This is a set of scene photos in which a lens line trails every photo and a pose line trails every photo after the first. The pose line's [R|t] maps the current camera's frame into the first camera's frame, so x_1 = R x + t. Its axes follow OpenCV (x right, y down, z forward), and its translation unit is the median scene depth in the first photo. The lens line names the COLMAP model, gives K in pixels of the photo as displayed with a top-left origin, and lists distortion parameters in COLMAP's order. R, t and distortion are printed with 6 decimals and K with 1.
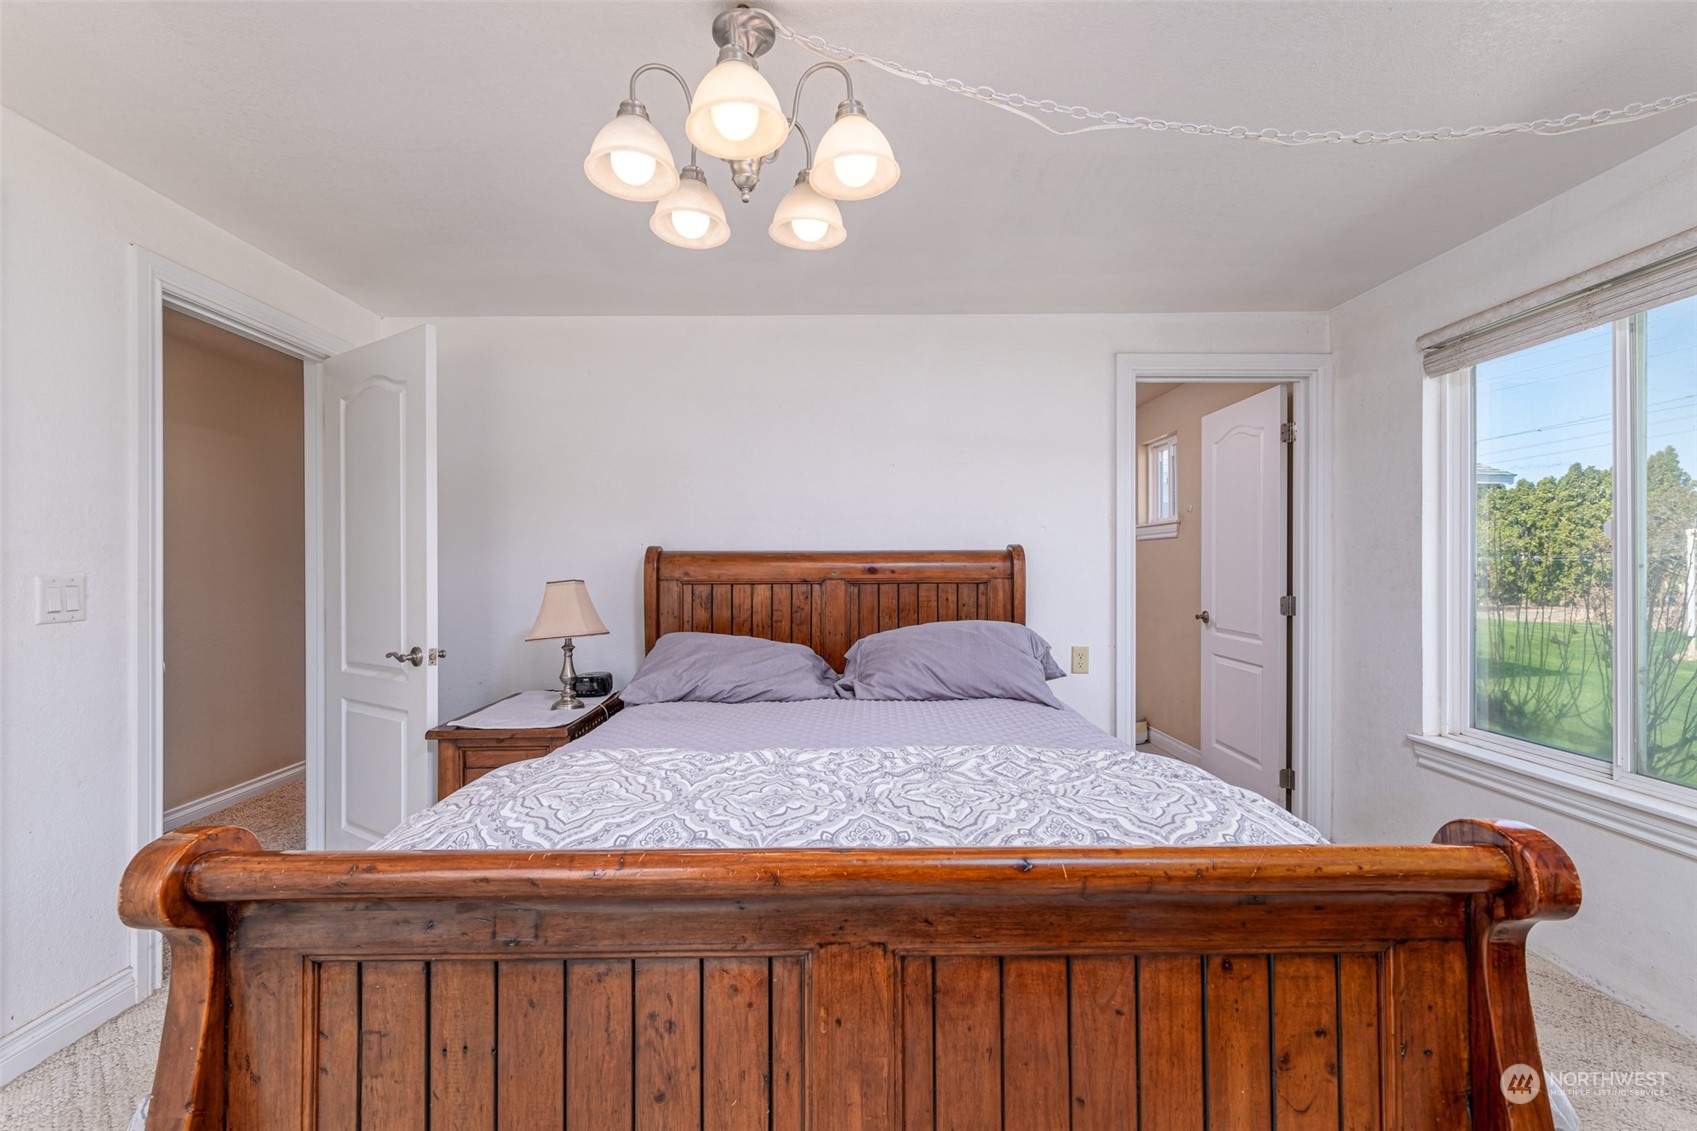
lens RADIAL K [[753.8, 0, 849.6], [0, 753.8, 558.0], [0, 0, 1]] dist [0.001988, 0.000068]
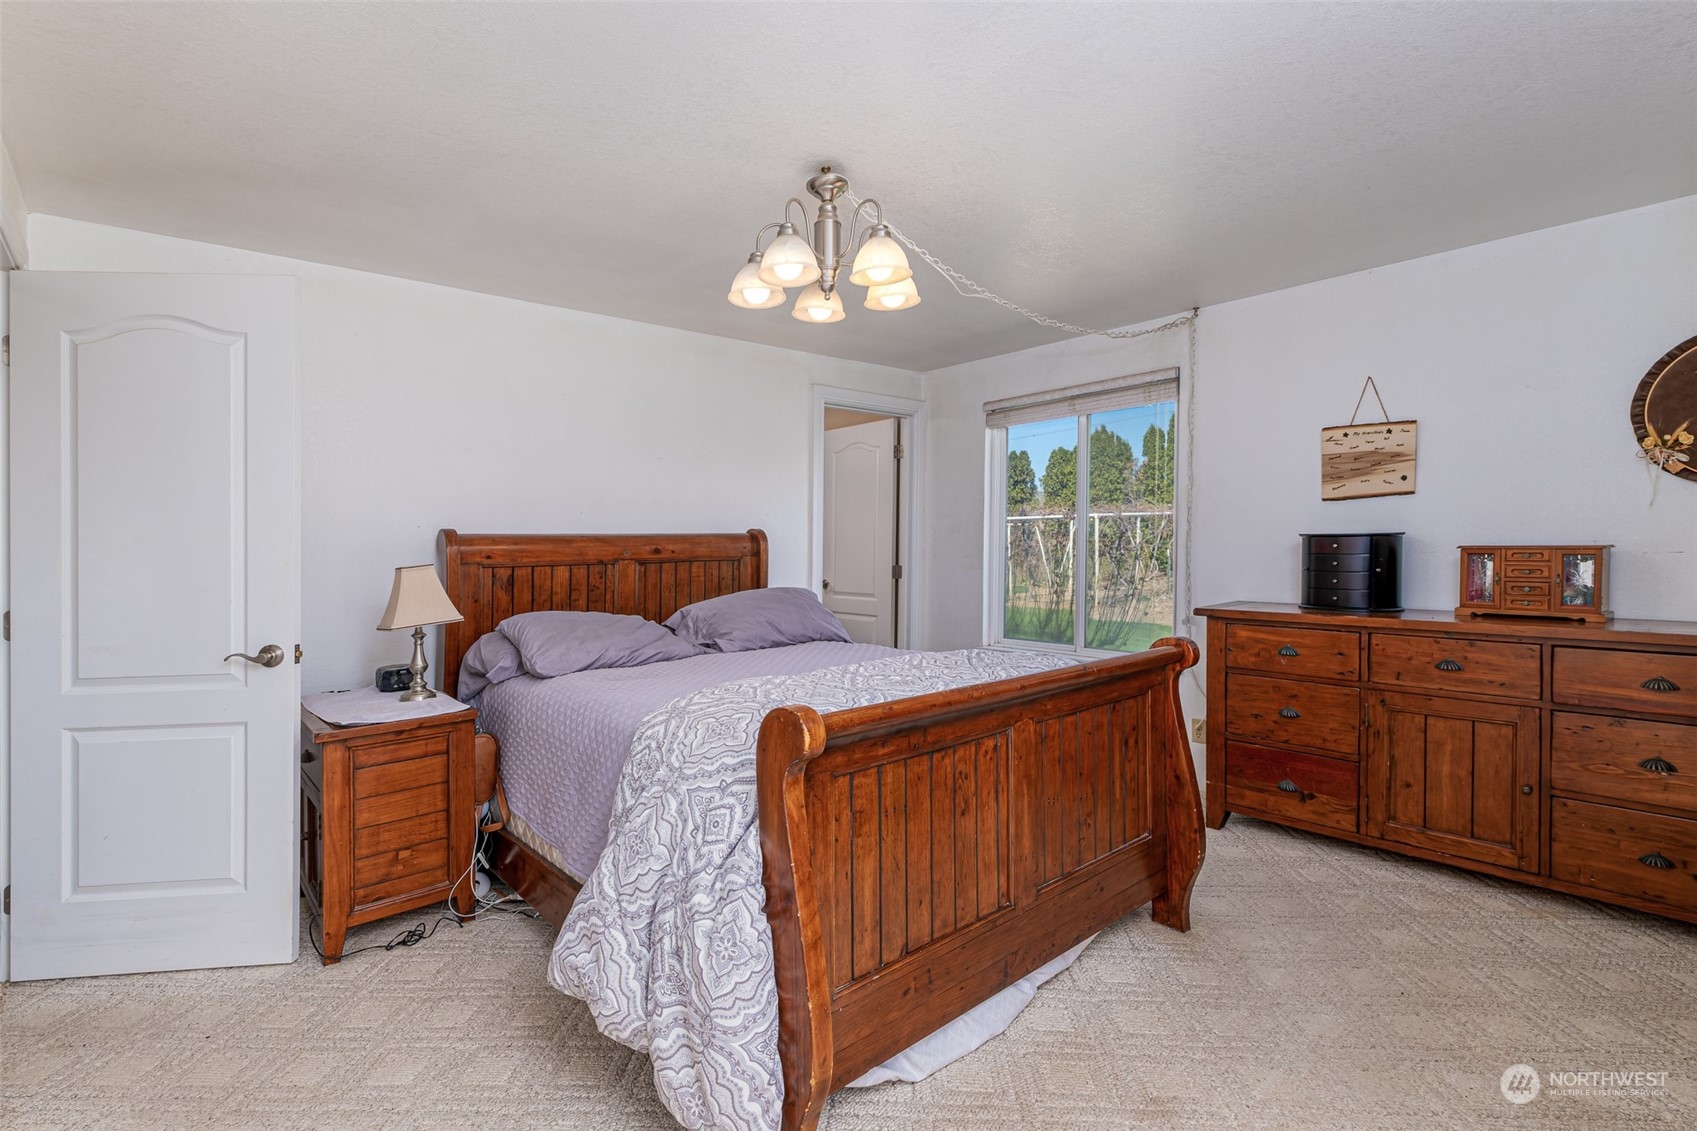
lens RADIAL K [[828.4, 0, 841.5], [0, 828.4, 556.7], [0, 0, 1]] dist [0.002074, -0.001244]
pose [[0.747132, -0.018448, 0.664420, -0.600322], [0.006137, 0.999764, 0.020858, 0.000696], [-0.664647, -0.011506, 0.747069, -0.123117]]
